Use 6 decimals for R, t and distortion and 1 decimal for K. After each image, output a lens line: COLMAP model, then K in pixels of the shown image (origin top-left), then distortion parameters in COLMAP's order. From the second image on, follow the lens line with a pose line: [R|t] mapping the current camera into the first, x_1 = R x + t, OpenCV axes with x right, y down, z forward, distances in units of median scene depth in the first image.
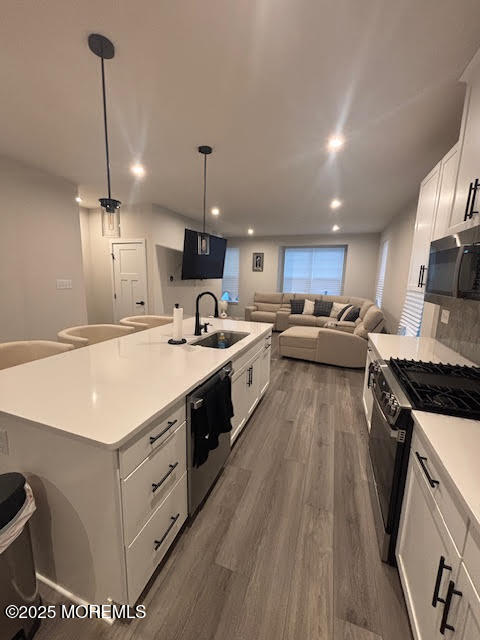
lens RADIAL K [[257.2, 0, 242.2], [0, 257.2, 319.3], [0, 0, 1]] dist [0.001954, -0.000199]
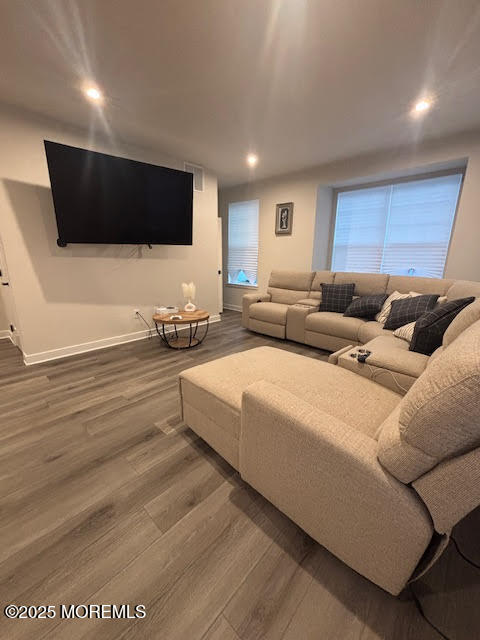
lens RADIAL K [[258.8, 0, 240.0], [0, 258.8, 320.0], [0, 0, 1]] dist [0.000530, 0.000080]
pose [[0.919256, 0.076914, -0.386073, 0.373362], [-0.049472, 0.995523, 0.080537, -0.055581], [0.390539, -0.054934, 0.918946, 0.668771]]
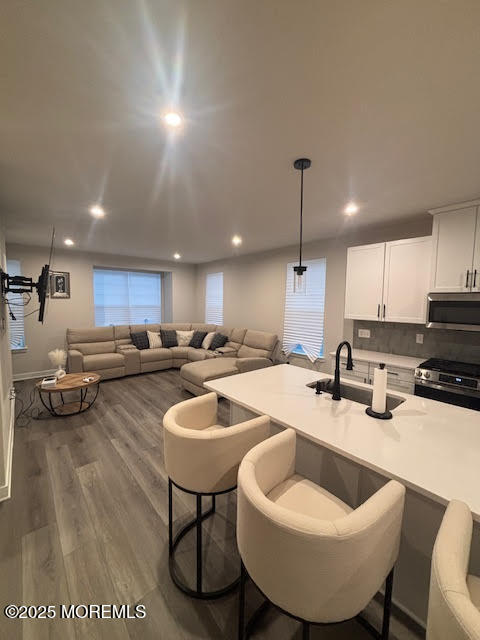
lens RADIAL K [[257.2, 0, 242.2], [0, 257.2, 319.3], [0, 0, 1]] dist [0.001954, -0.000199]
pose [[0.493626, -0.082838, 0.865720, -0.510497], [0.145501, 0.989289, 0.011698, -0.119808], [-0.857417, 0.120189, 0.500391, 0.435319]]
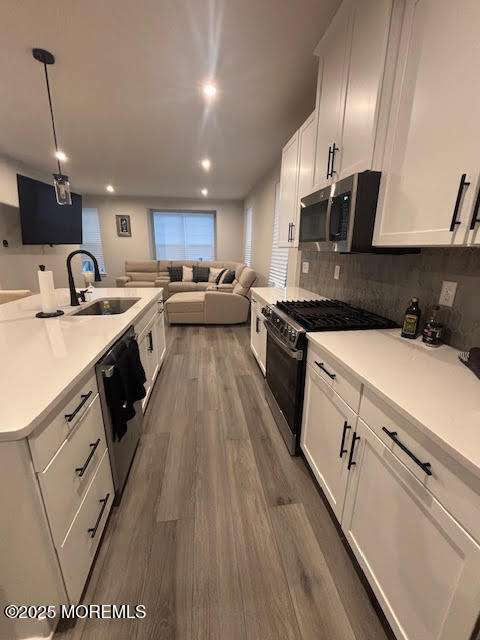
lens RADIAL K [[257.2, 0, 242.2], [0, 257.2, 319.3], [0, 0, 1]] dist [0.001954, -0.000199]
pose [[0.880289, -0.140286, 0.453222, -0.044883], [0.090320, 0.987366, 0.130192, 0.024951], [-0.465761, -0.073672, 0.881839, 0.012697]]
